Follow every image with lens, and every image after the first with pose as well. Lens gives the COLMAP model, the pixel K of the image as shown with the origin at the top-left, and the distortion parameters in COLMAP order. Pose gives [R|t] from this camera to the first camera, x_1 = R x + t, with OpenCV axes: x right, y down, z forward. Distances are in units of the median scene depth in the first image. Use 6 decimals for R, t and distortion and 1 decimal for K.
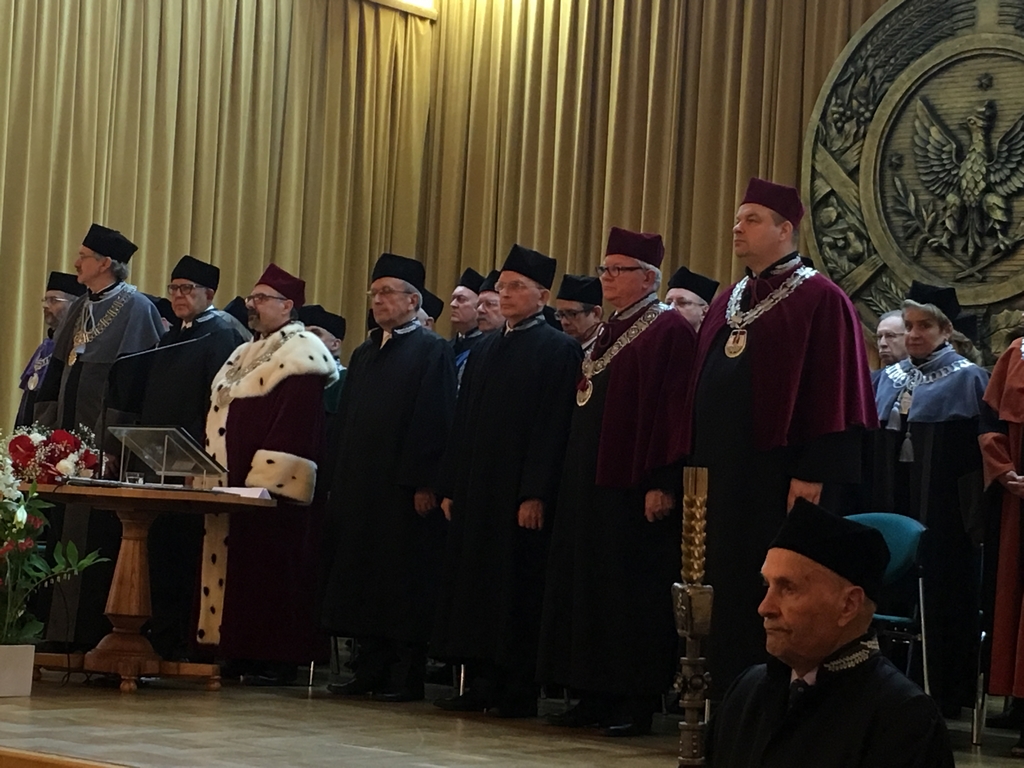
lens RADIAL K [[2229.6, 0, 517.6], [0, 2229.6, 374.6], [0, 0, 1]] dist [0.050450, 0.000000]
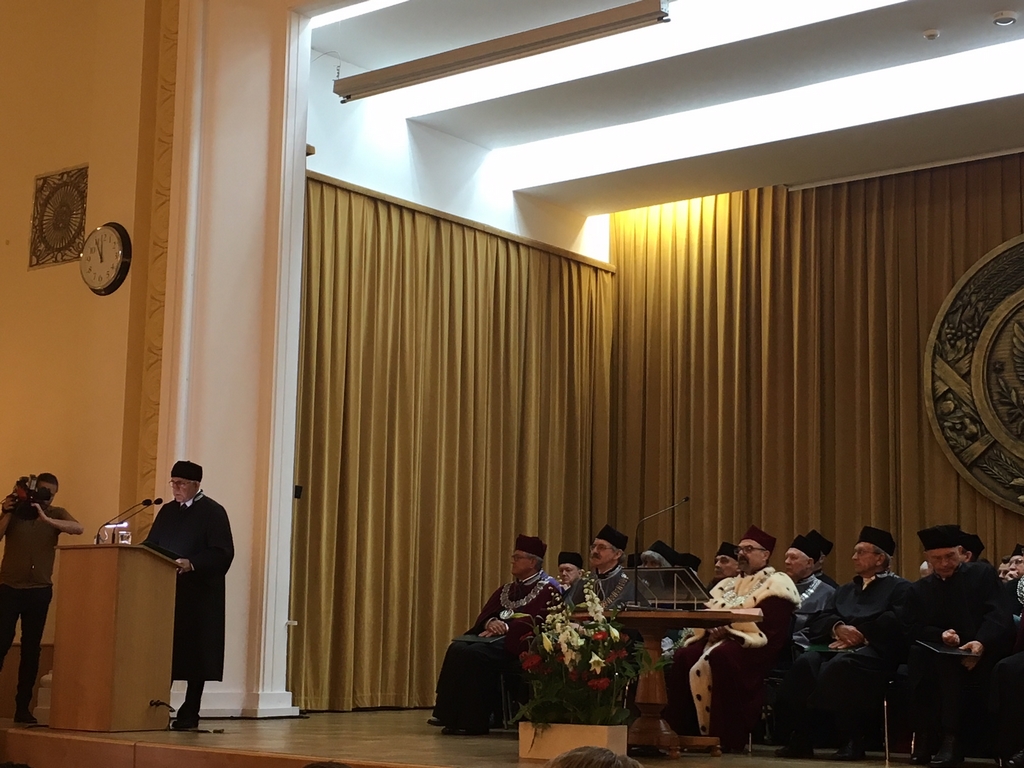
lens RADIAL K [[1724.3, 0, 516.5], [0, 1724.3, 380.9], [0, 0, 1]] dist [0.057302, 0.000000]
pose [[0.997216, -0.024453, 0.070438, -0.322071], [0.030540, 0.995769, -0.086671, -0.002892], [-0.068021, 0.088580, 0.993744, -0.090306]]
